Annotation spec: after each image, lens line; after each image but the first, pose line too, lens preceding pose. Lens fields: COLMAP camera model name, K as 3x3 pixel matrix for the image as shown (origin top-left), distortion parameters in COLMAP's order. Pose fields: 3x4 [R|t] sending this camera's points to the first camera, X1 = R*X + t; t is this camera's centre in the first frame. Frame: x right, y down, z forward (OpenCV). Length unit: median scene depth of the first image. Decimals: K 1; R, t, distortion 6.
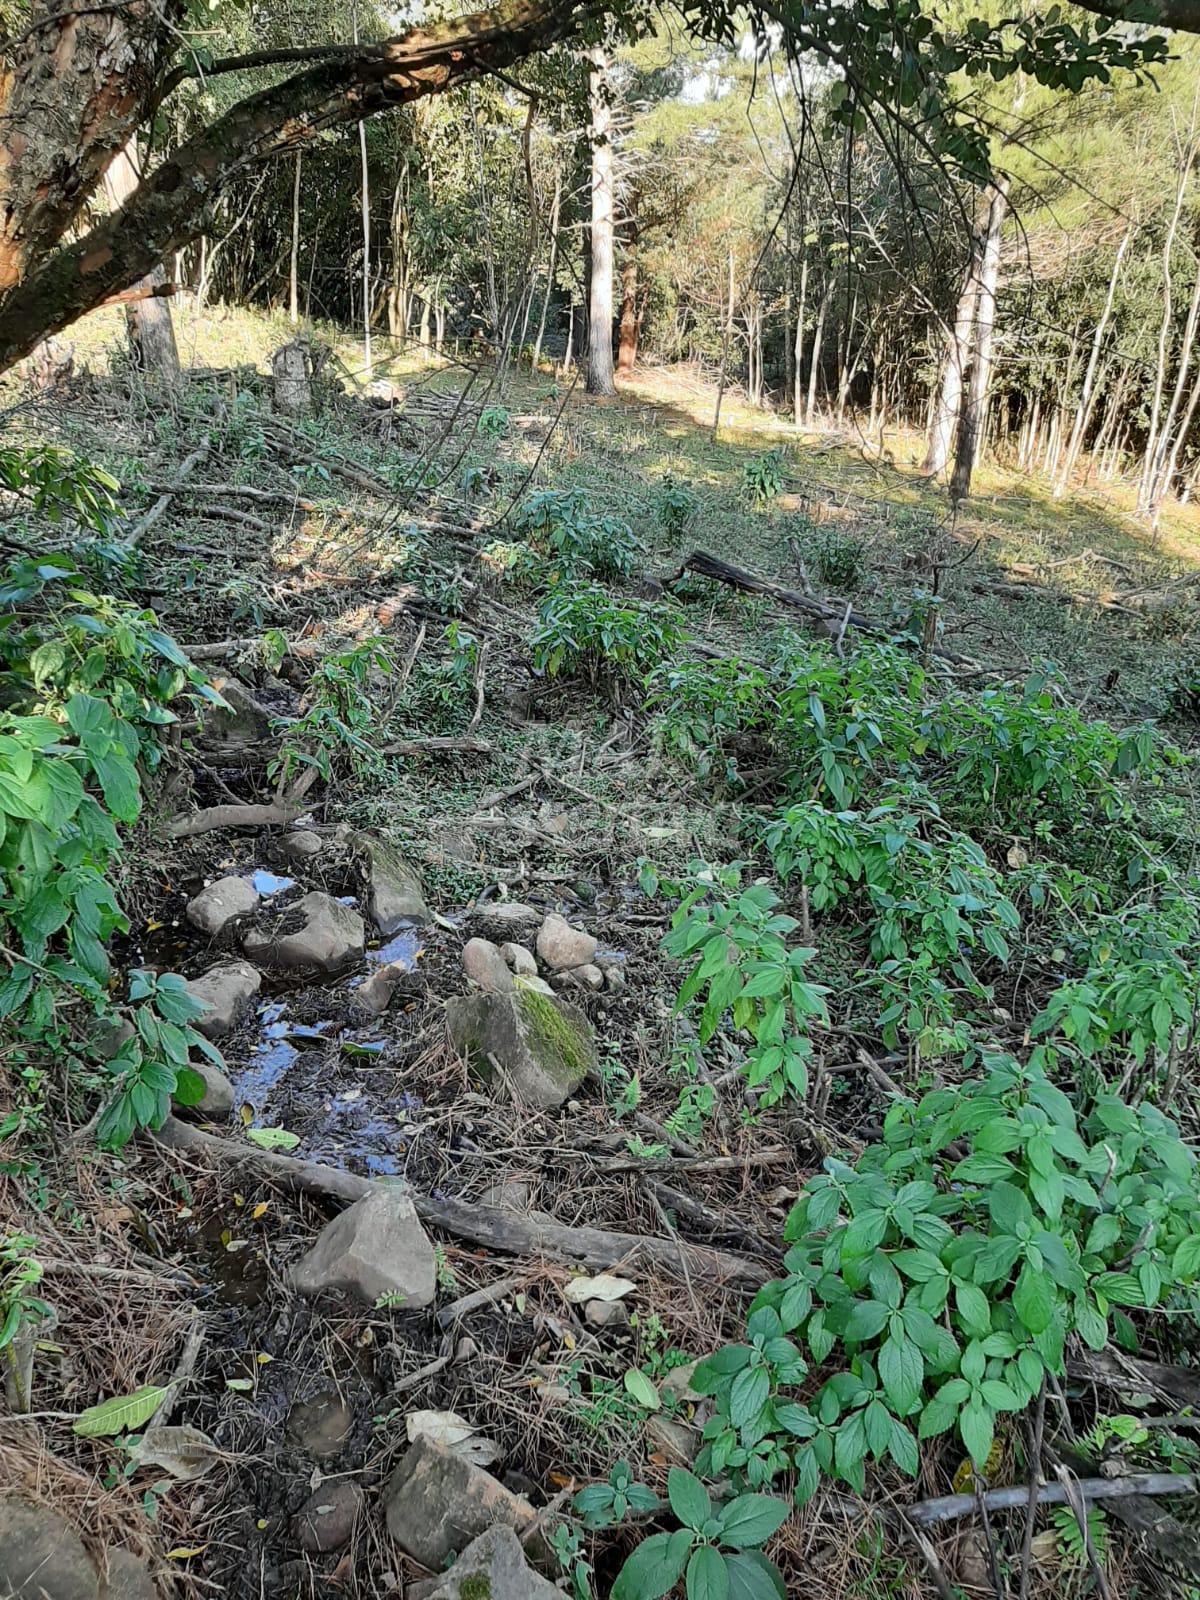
lens RADIAL K [[1232.6, 0, 611.6], [0, 1232.6, 795.8], [0, 0, 1]] dist [0.081581, -0.153370]
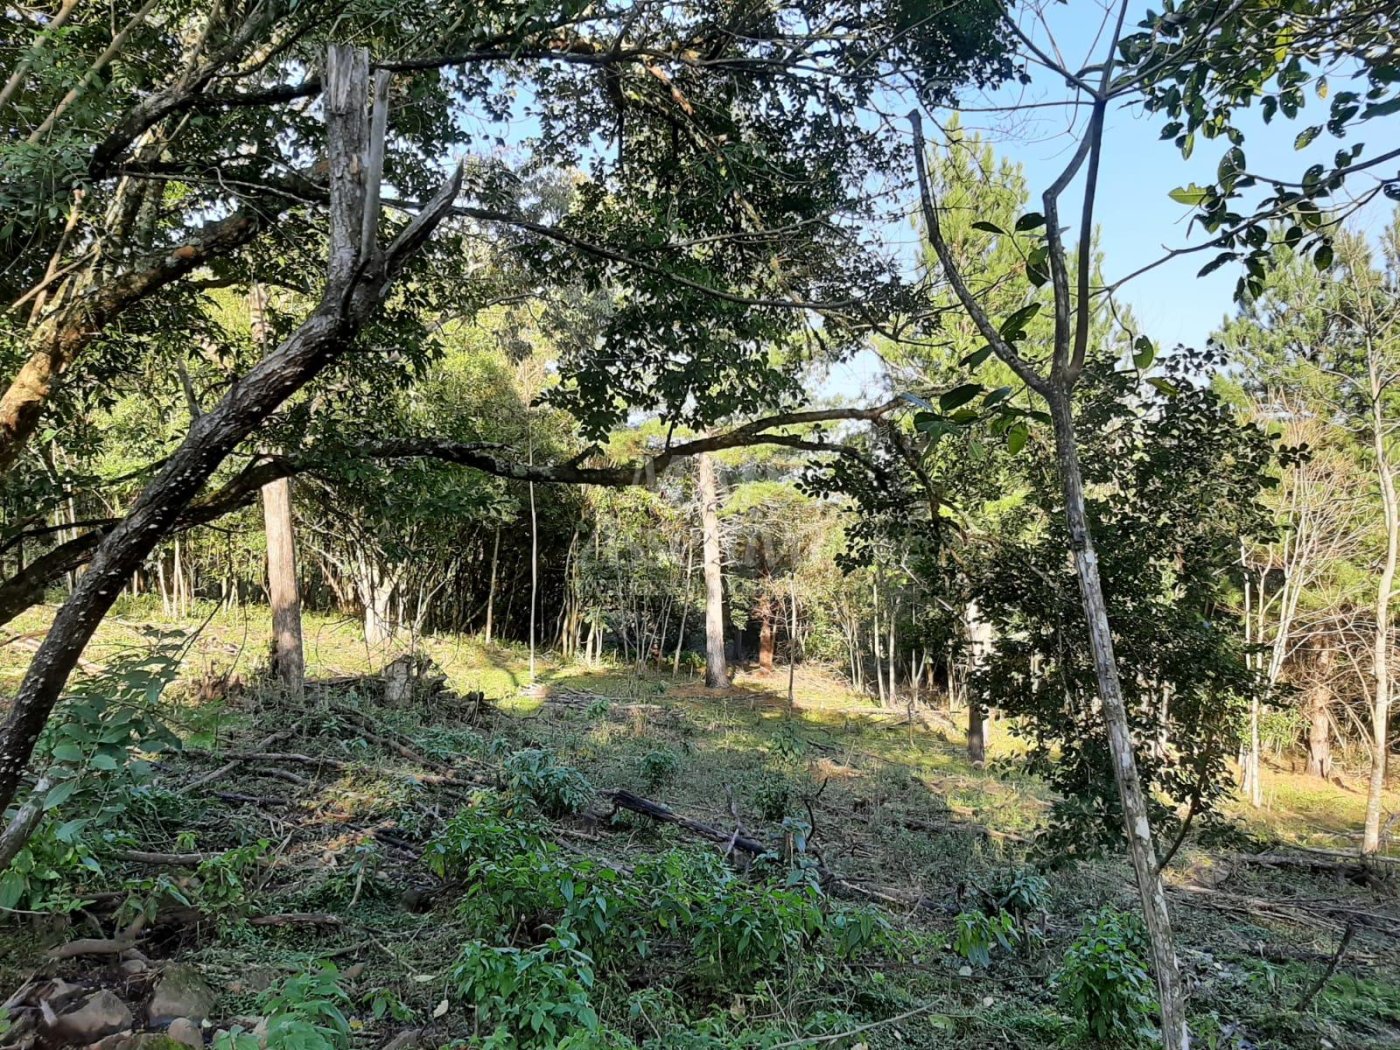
lens RADIAL K [[1078.5, 0, 703.2], [0, 1078.5, 520.5], [0, 0, 1]] dist [0.081581, -0.153370]
pose [[0.994821, -0.047561, -0.089831, 0.085793], [0.001643, 0.891184, -0.453639, 0.022378], [0.101632, 0.451142, 0.886646, -0.048105]]
